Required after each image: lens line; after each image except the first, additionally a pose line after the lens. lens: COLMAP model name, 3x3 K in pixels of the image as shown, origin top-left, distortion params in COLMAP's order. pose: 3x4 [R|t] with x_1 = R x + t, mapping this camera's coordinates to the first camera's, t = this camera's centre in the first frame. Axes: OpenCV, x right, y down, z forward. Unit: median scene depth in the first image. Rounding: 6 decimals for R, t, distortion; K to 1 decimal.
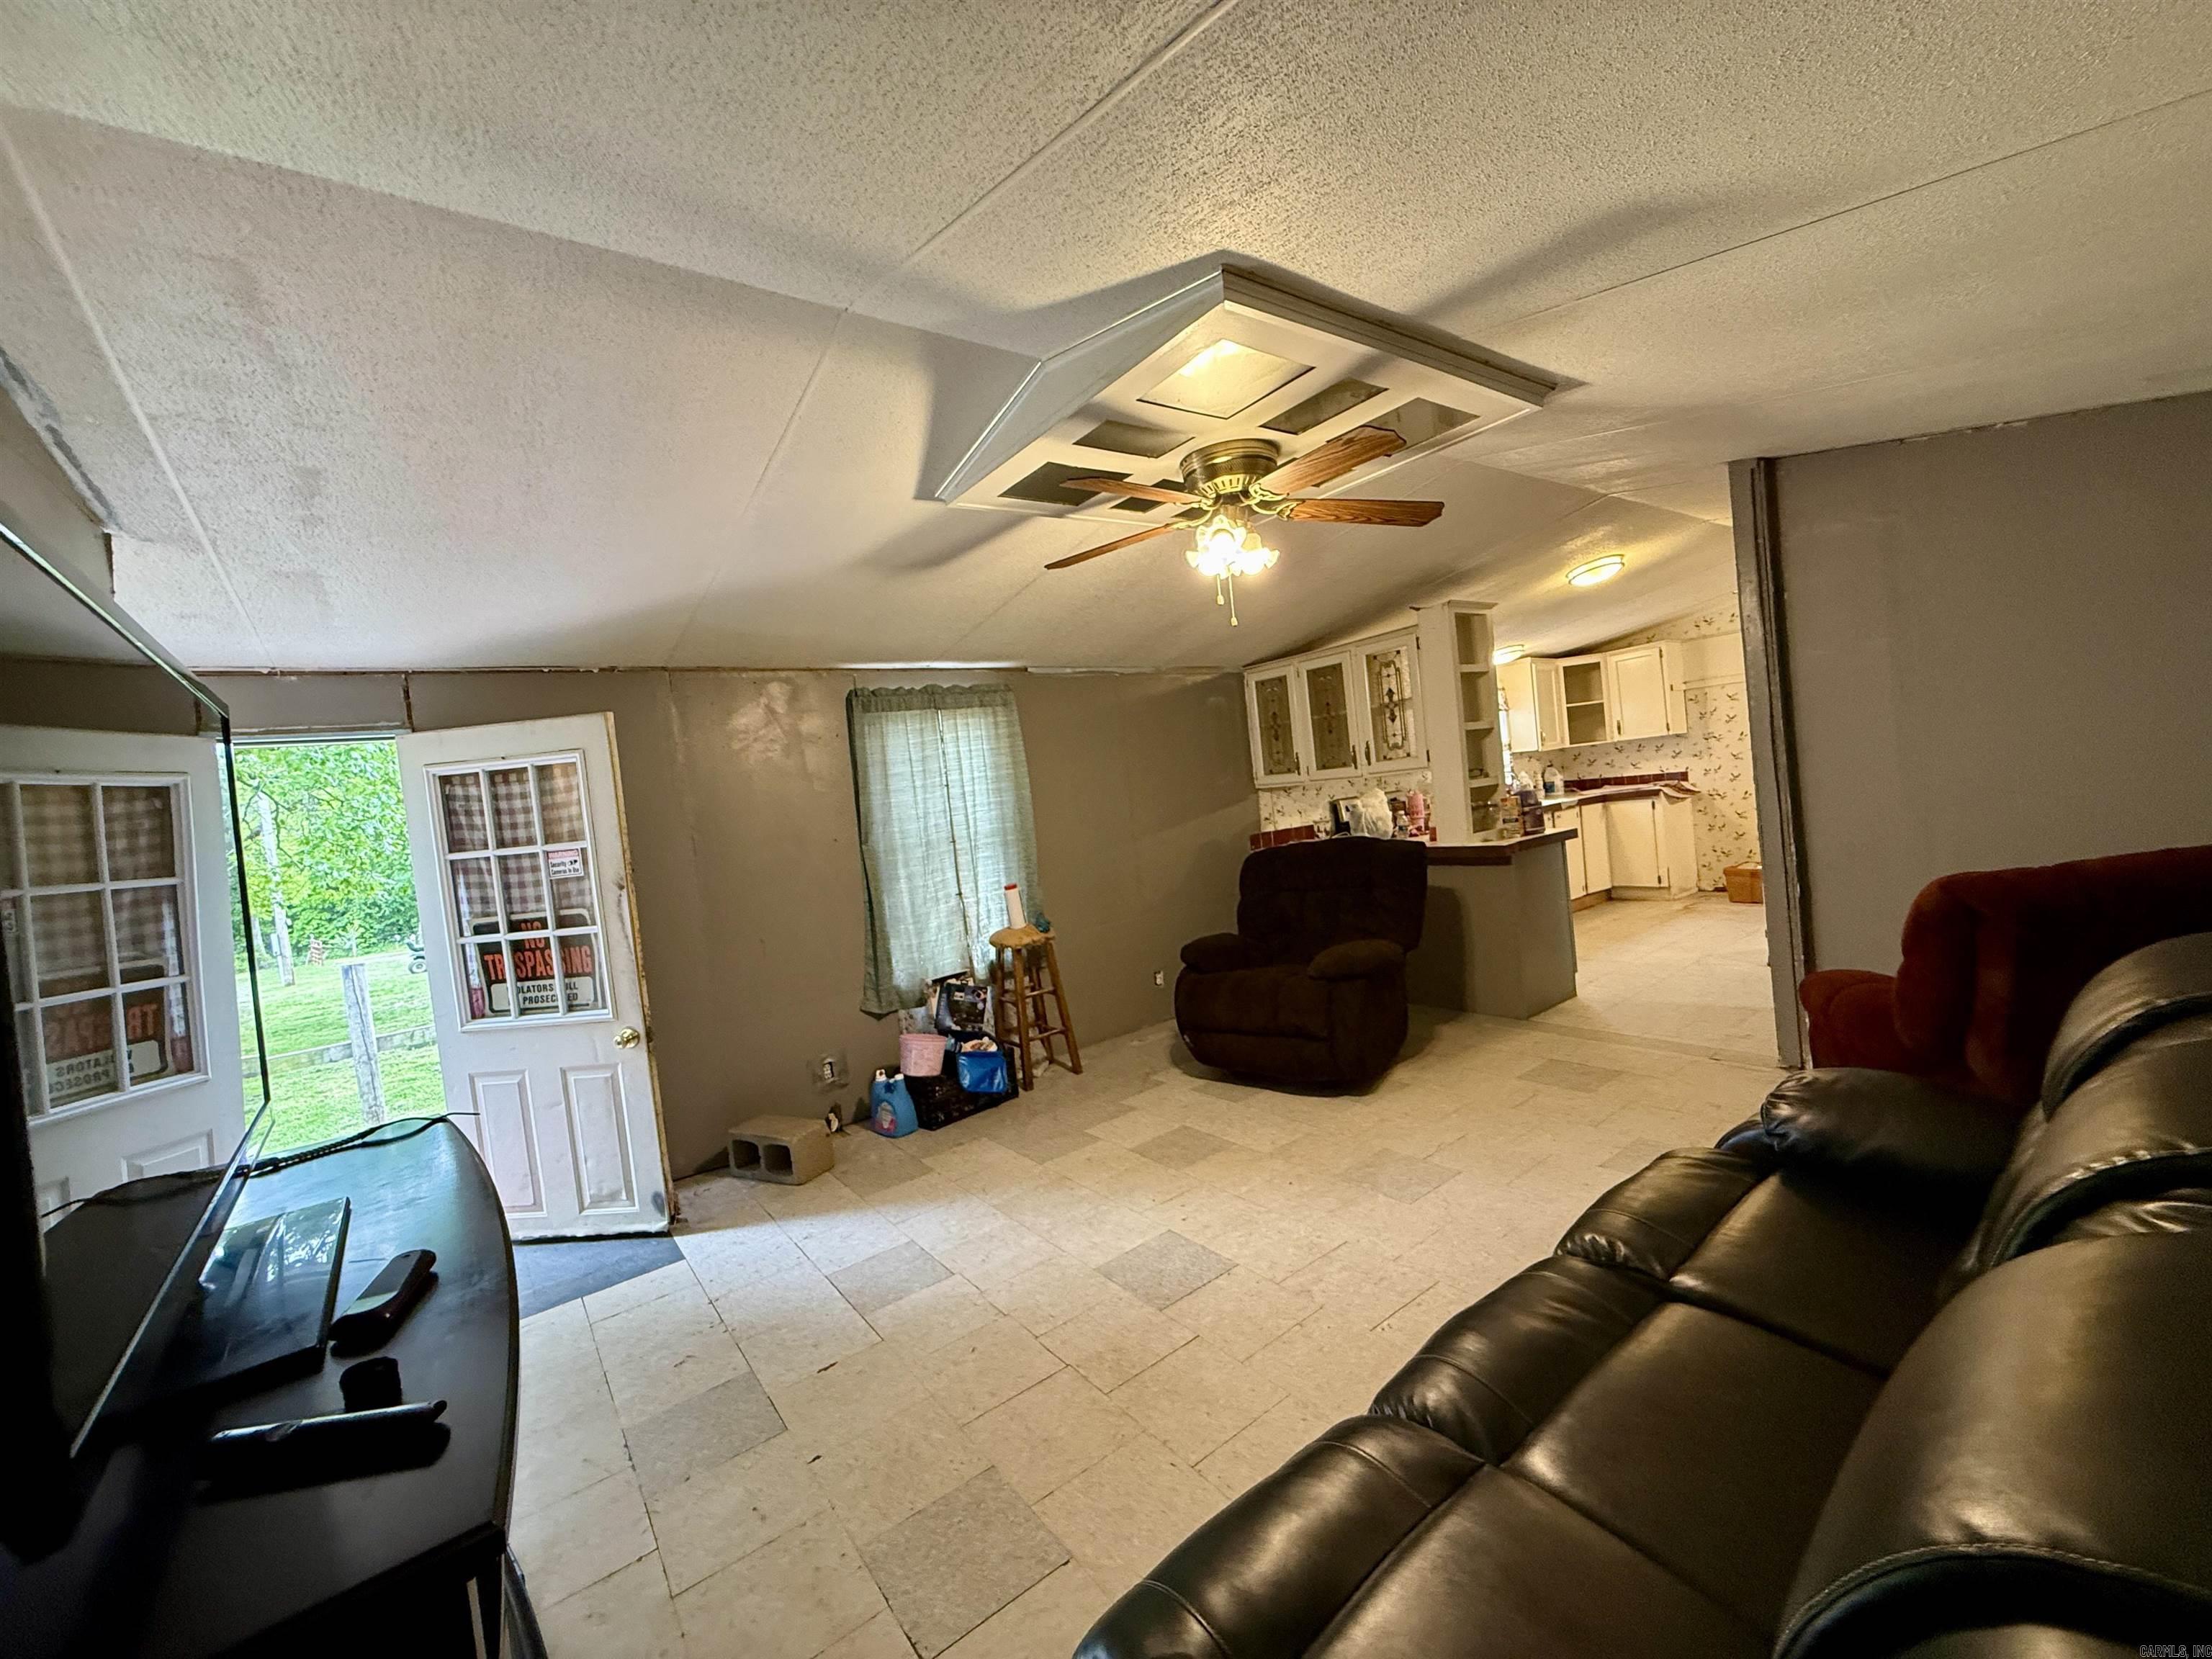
lens RADIAL K [[877.6, 0, 1100.7], [0, 877.6, 818.7], [0, 0, 1]] dist [-0.006894, 0.000407]
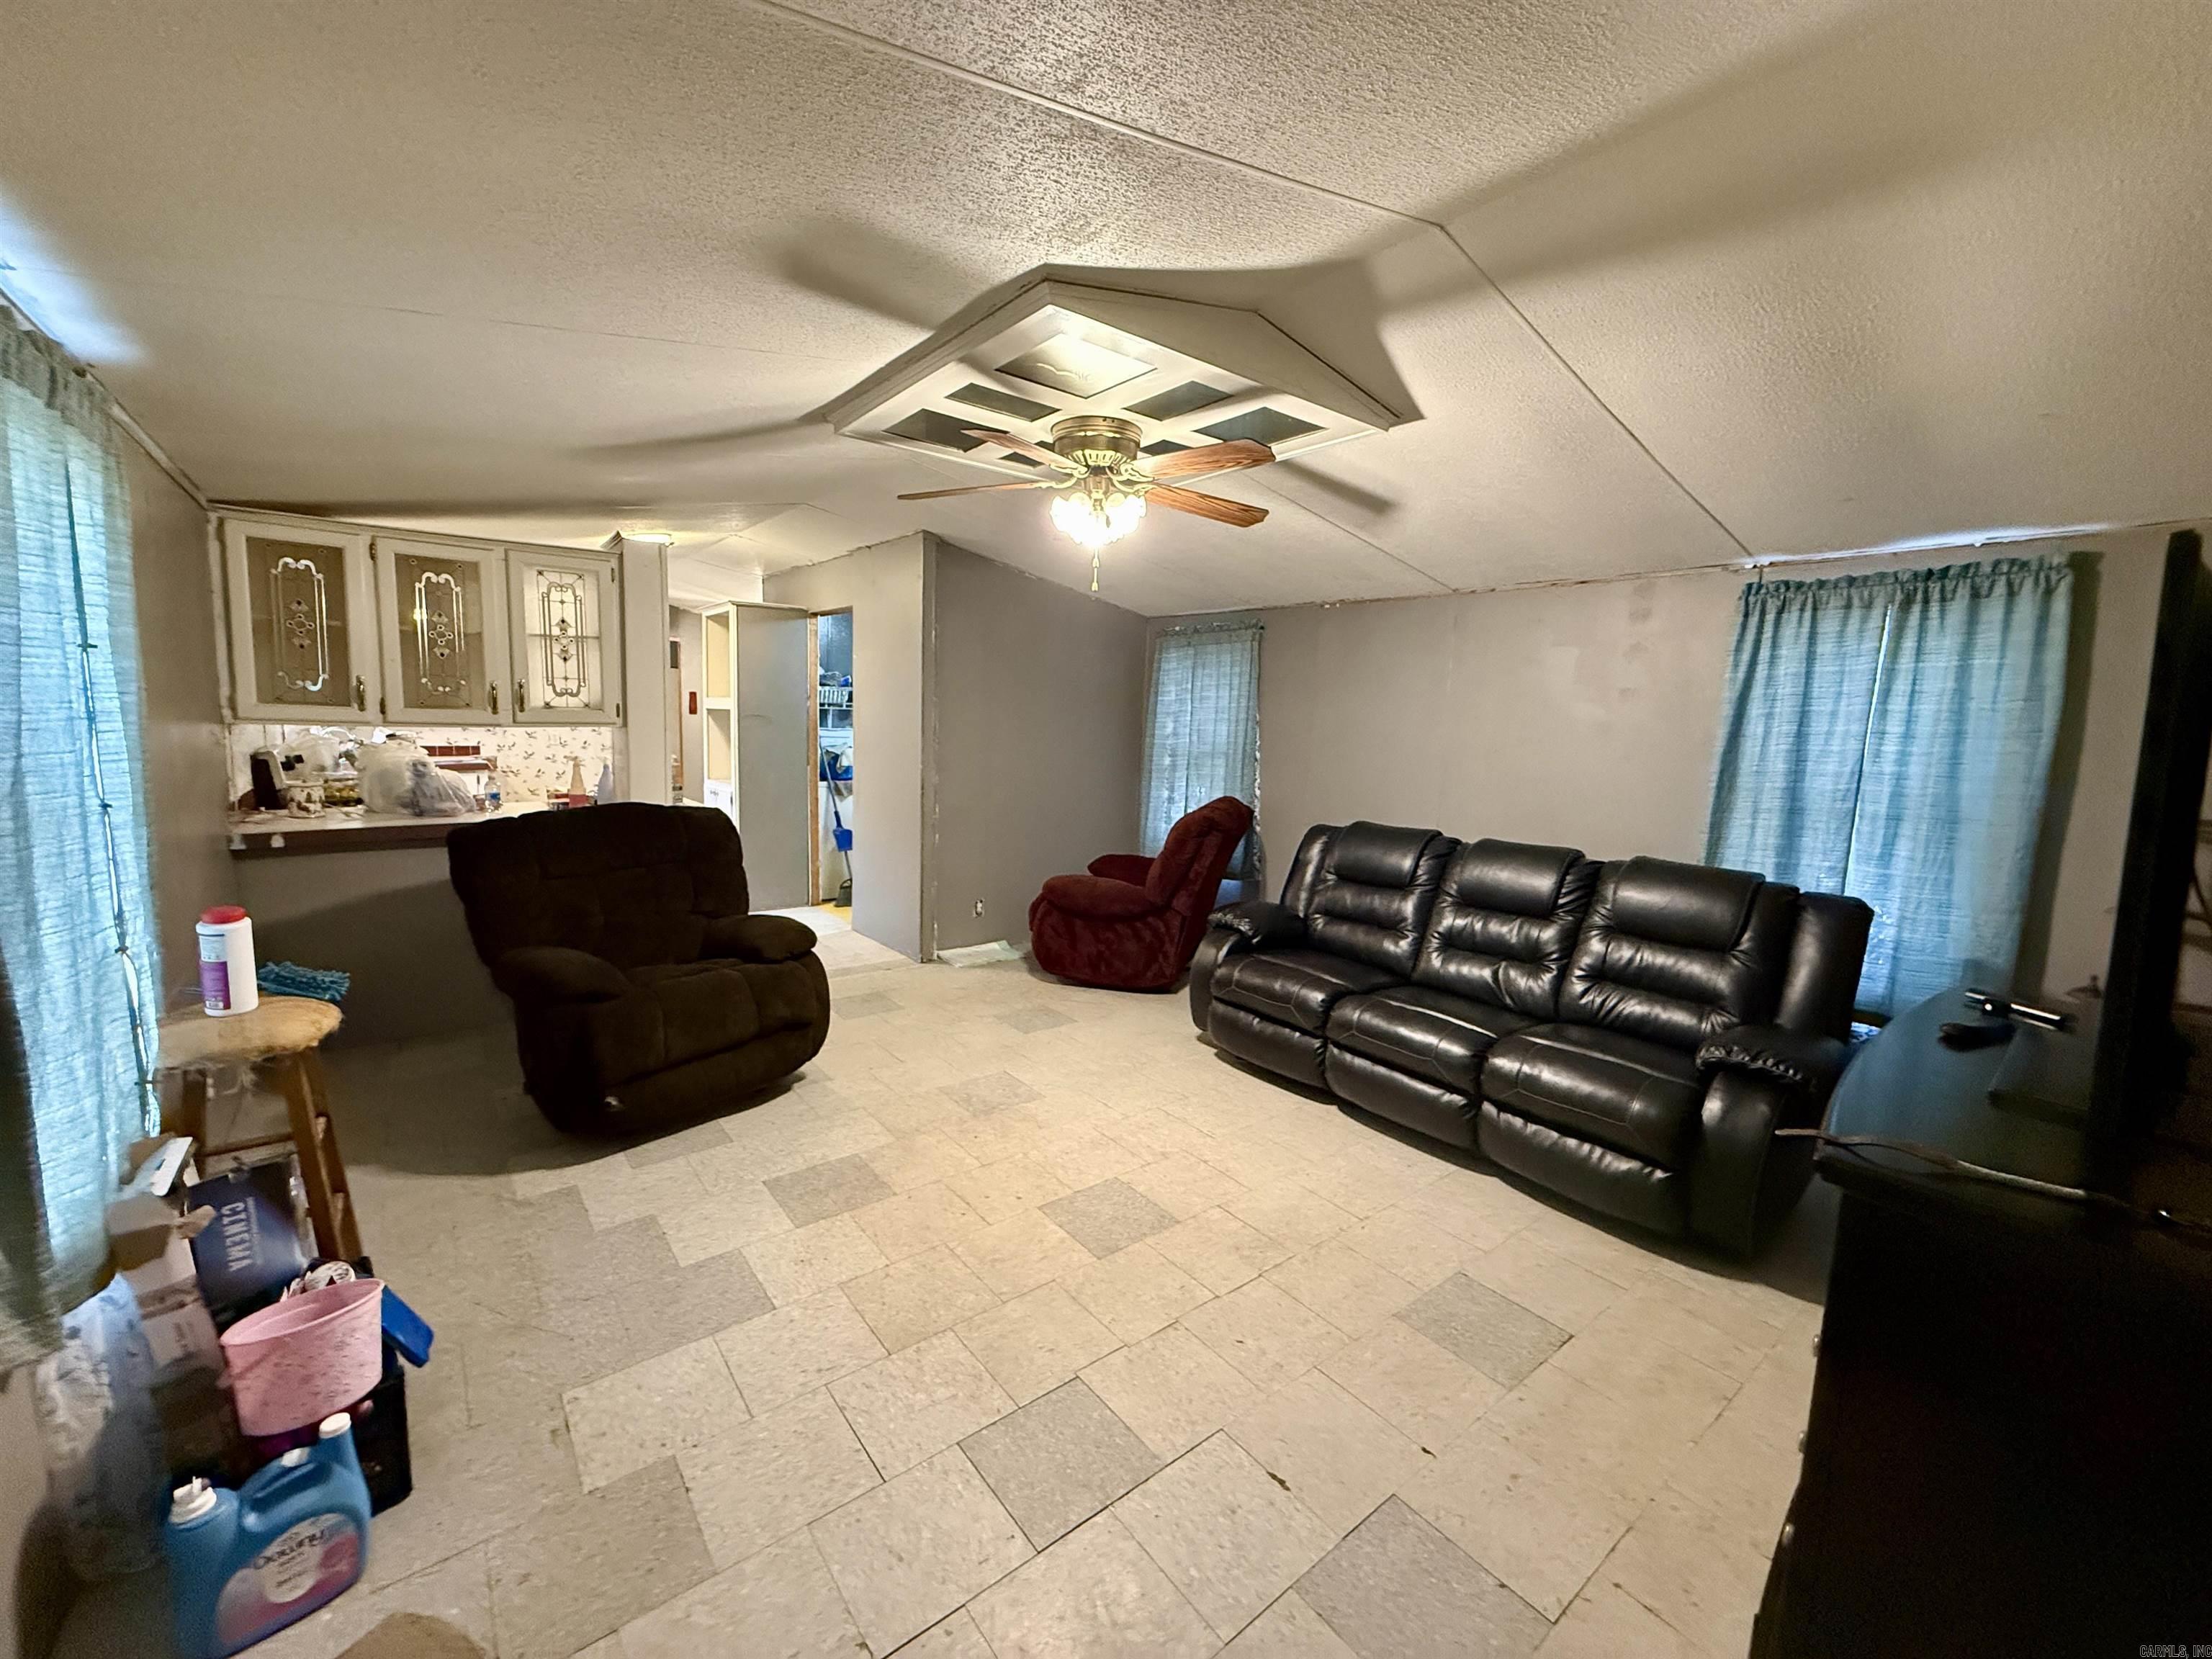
lens RADIAL K [[877.6, 0, 1104.0], [0, 877.6, 812.2], [0, 0, 1]] dist [-0.006894, 0.000407]
pose [[-0.026409, -0.006236, 0.999632, -0.651080], [0.000046, 0.999981, 0.006240, 0.030203], [-0.999651, 0.000210, -0.026409, 0.723856]]
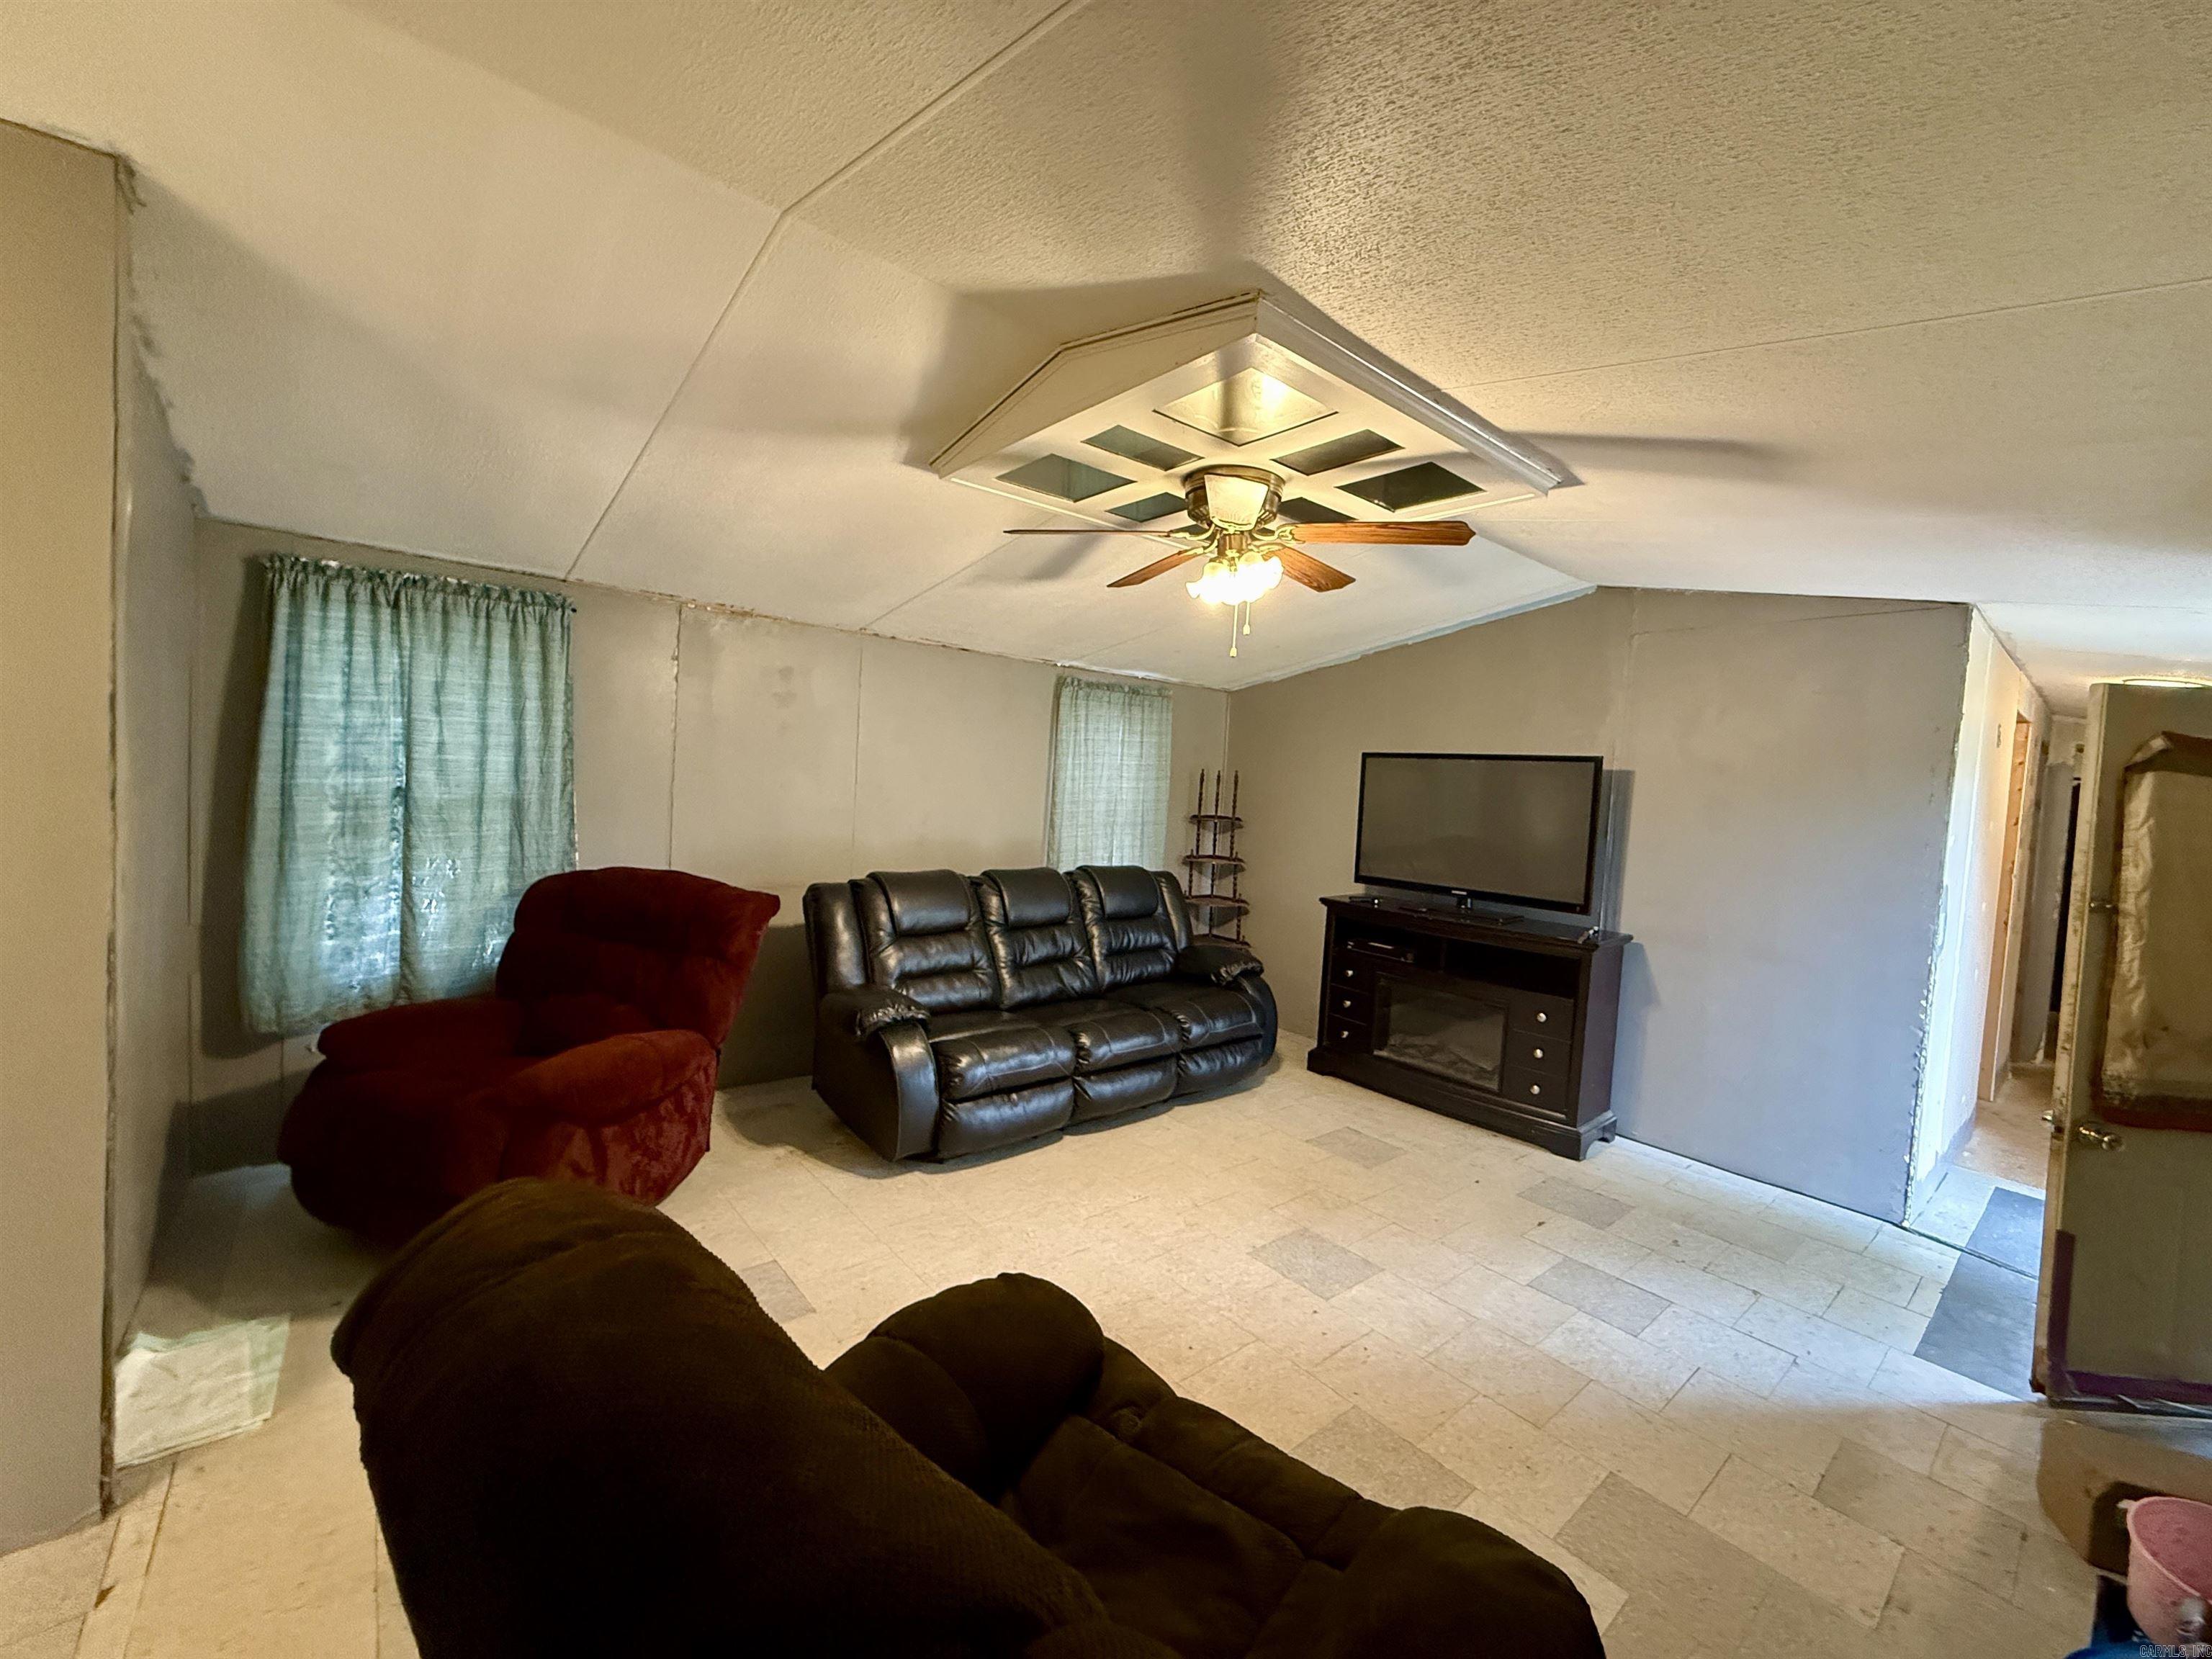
lens RADIAL K [[877.6, 0, 1096.9], [0, 877.6, 828.9], [0, 0, 1]] dist [-0.006894, 0.000407]
pose [[-0.997996, 0.045857, -0.043603, 0.254007], [0.041920, 0.995301, 0.087280, -0.083036], [0.047401, 0.085277, -0.995229, 1.407348]]
